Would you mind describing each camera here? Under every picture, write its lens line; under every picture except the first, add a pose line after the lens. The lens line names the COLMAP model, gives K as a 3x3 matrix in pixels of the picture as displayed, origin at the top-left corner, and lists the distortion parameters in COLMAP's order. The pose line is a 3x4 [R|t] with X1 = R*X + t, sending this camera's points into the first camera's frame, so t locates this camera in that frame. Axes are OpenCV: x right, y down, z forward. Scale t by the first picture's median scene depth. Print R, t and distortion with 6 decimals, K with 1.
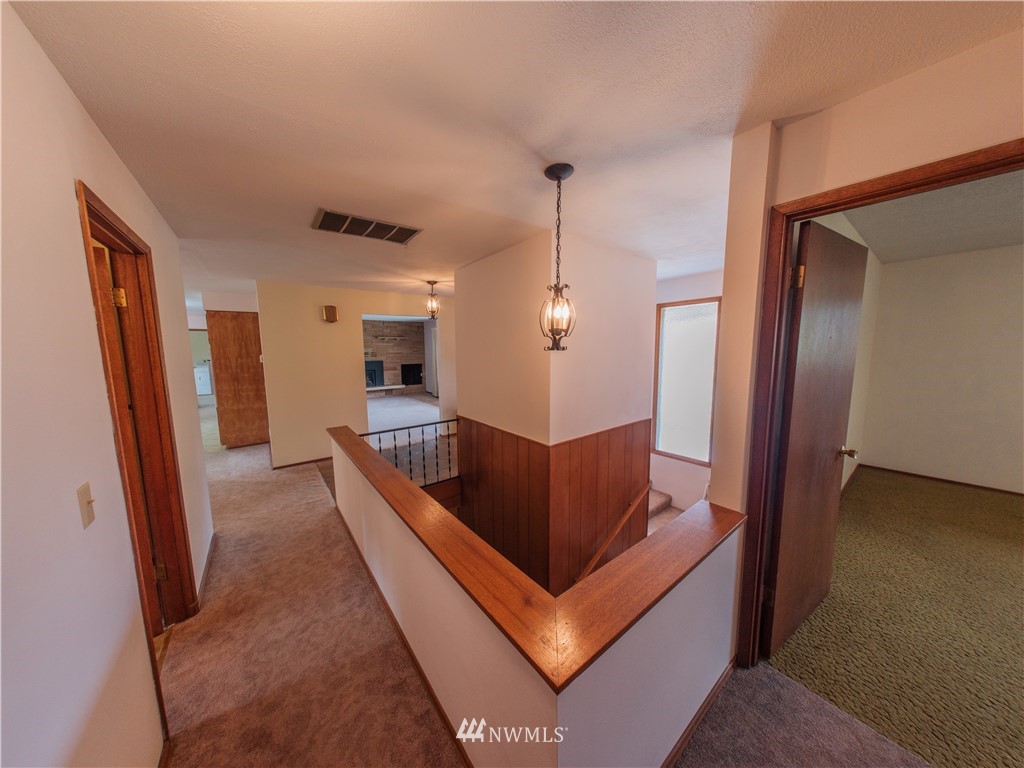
lens RADIAL K [[327.5, 0, 506.3], [0, 327.5, 386.6], [0, 0, 1]] dist [-0.000368, 0.000004]
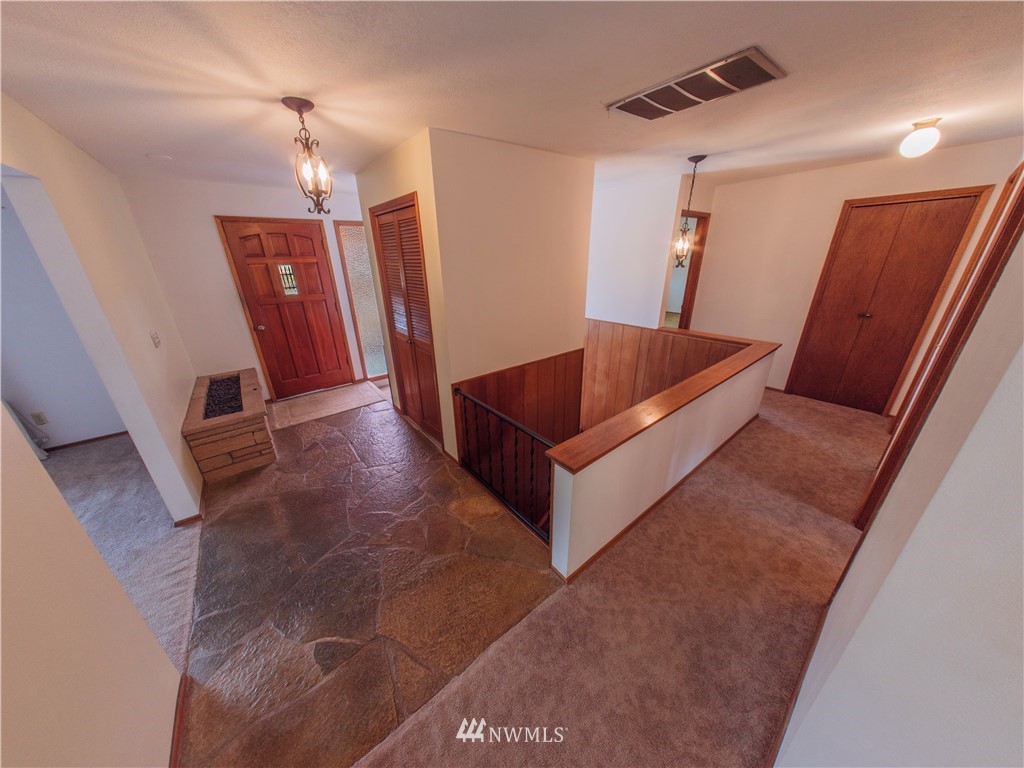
lens RADIAL K [[327.5, 0, 506.3], [0, 327.5, 386.6], [0, 0, 1]] dist [-0.000368, 0.000004]
pose [[-0.021263, -0.363689, 0.931278, -0.989086], [0.147057, 0.920219, 0.362728, -0.170467], [-0.988899, 0.144664, 0.033917, 1.119595]]
